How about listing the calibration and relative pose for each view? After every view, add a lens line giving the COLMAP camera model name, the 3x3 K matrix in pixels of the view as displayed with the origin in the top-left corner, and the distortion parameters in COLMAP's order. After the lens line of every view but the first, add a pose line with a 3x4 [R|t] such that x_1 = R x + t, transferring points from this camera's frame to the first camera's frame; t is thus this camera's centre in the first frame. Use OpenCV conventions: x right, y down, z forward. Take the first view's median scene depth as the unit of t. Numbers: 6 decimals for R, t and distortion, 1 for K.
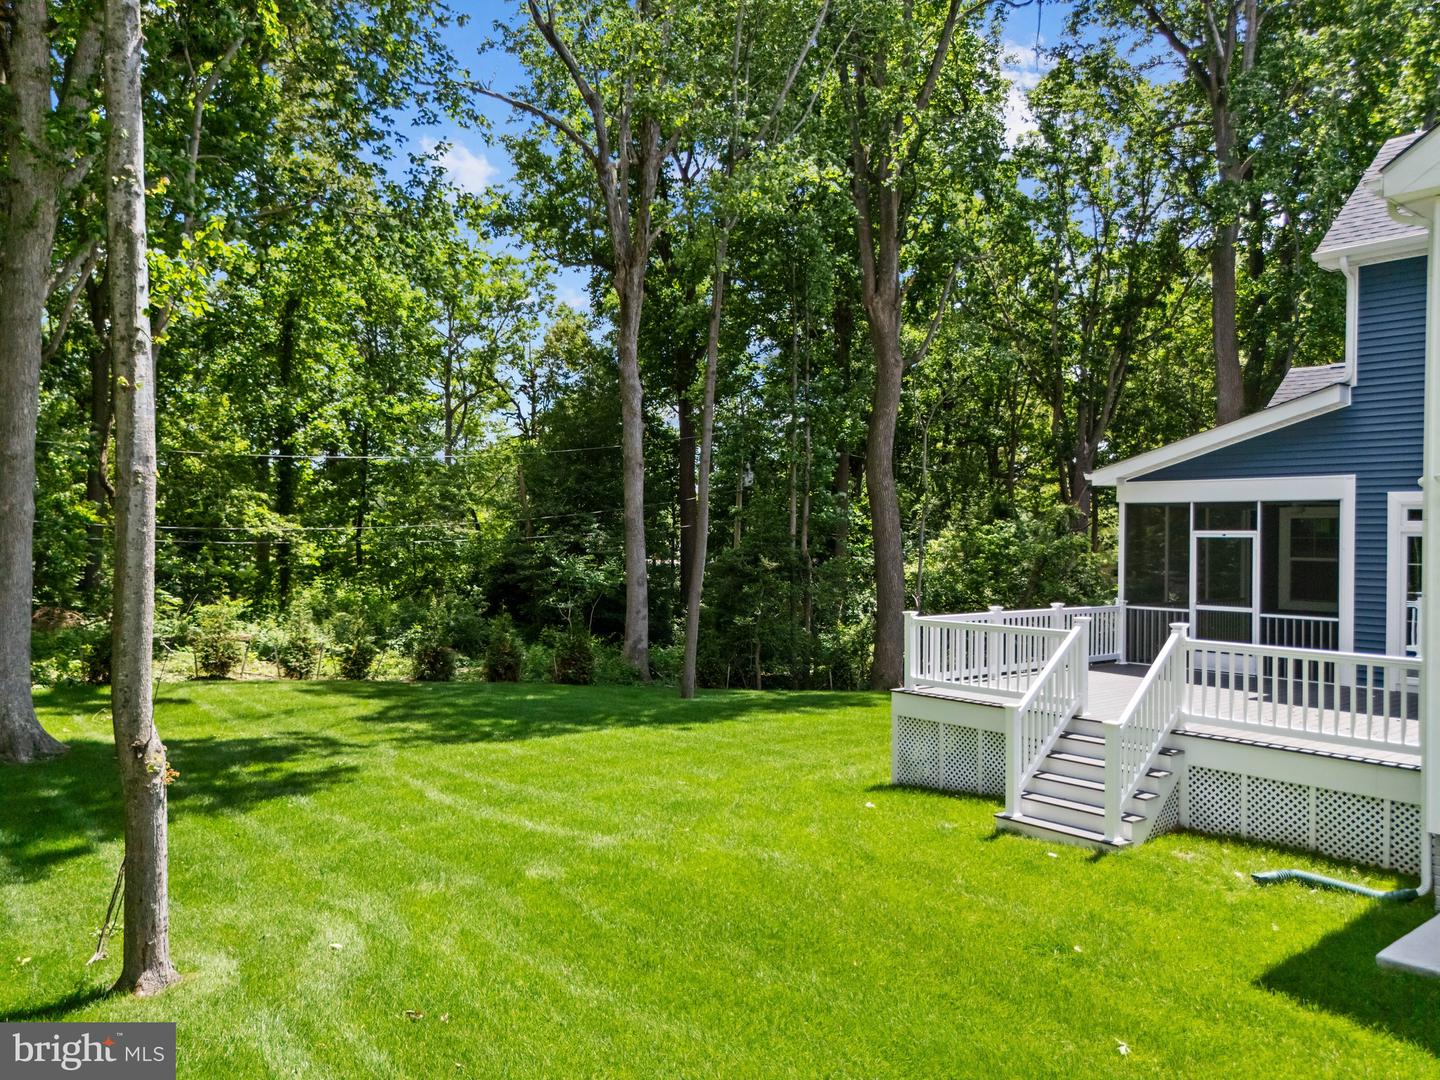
lens RADIAL K [[1067.0, 0, 720.0], [0, 1067.0, 540.0], [0, 0, 1]] dist [0.057053, -0.047314]
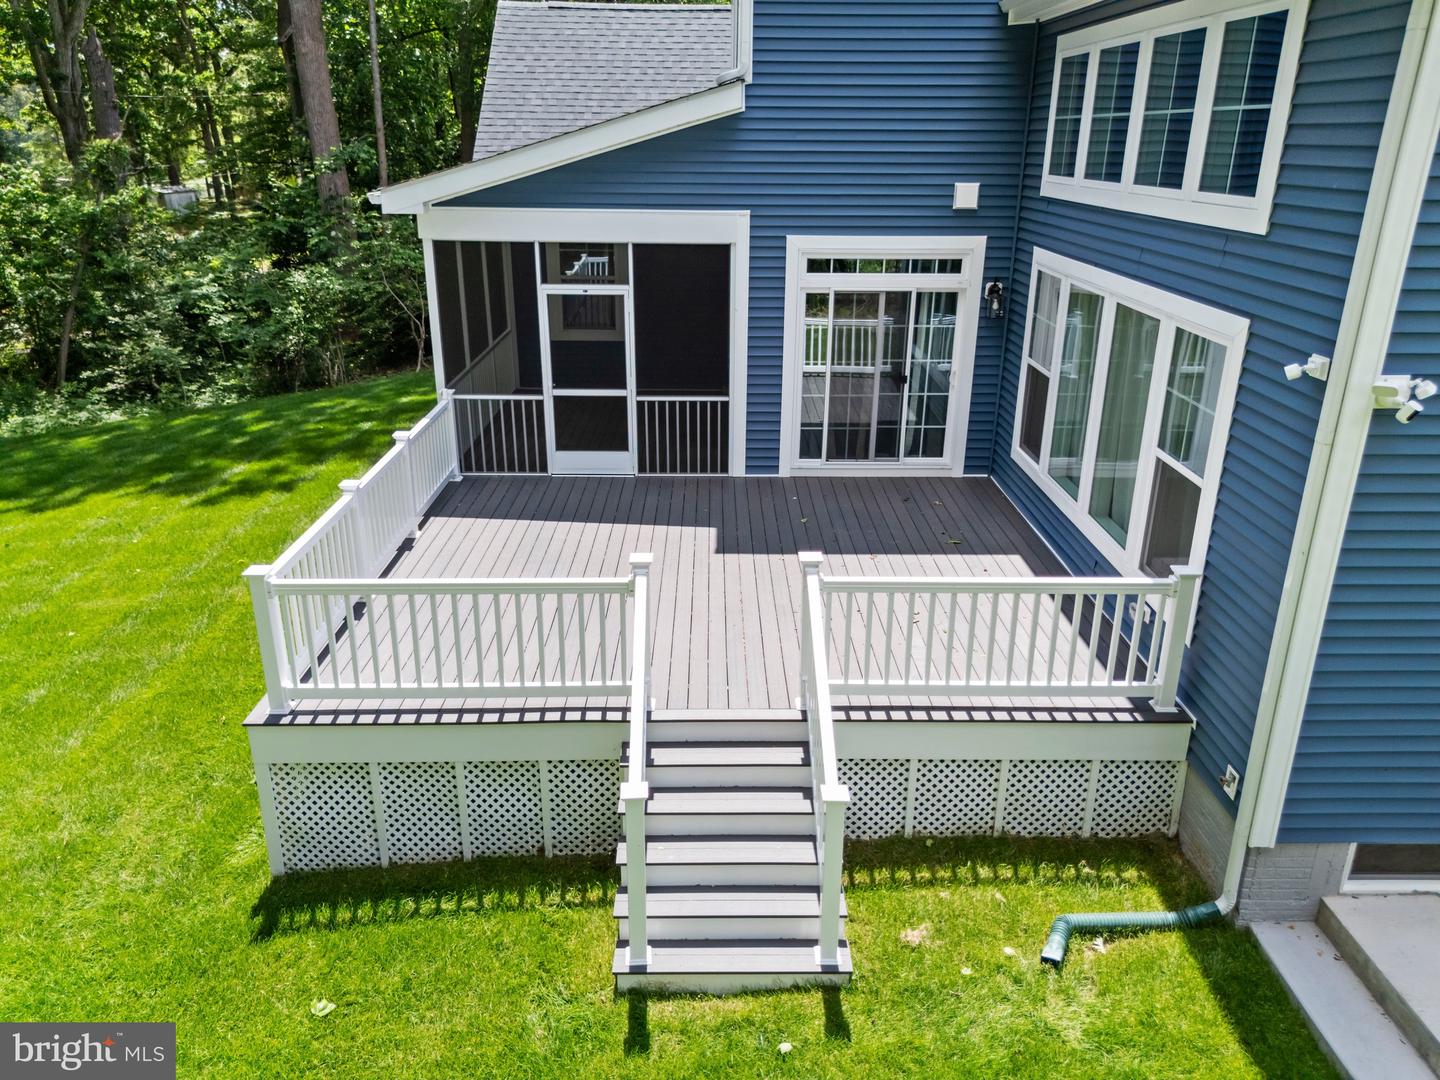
lens RADIAL K [[1067.0, 0, 720.0], [0, 1067.0, 540.0], [0, 0, 1]] dist [0.057053, -0.047314]
pose [[0.642216, -0.274212, 0.715797, -0.031298], [0.003104, 0.934746, 0.355303, -0.105494], [-0.766517, -0.225959, 0.601160, 0.476384]]
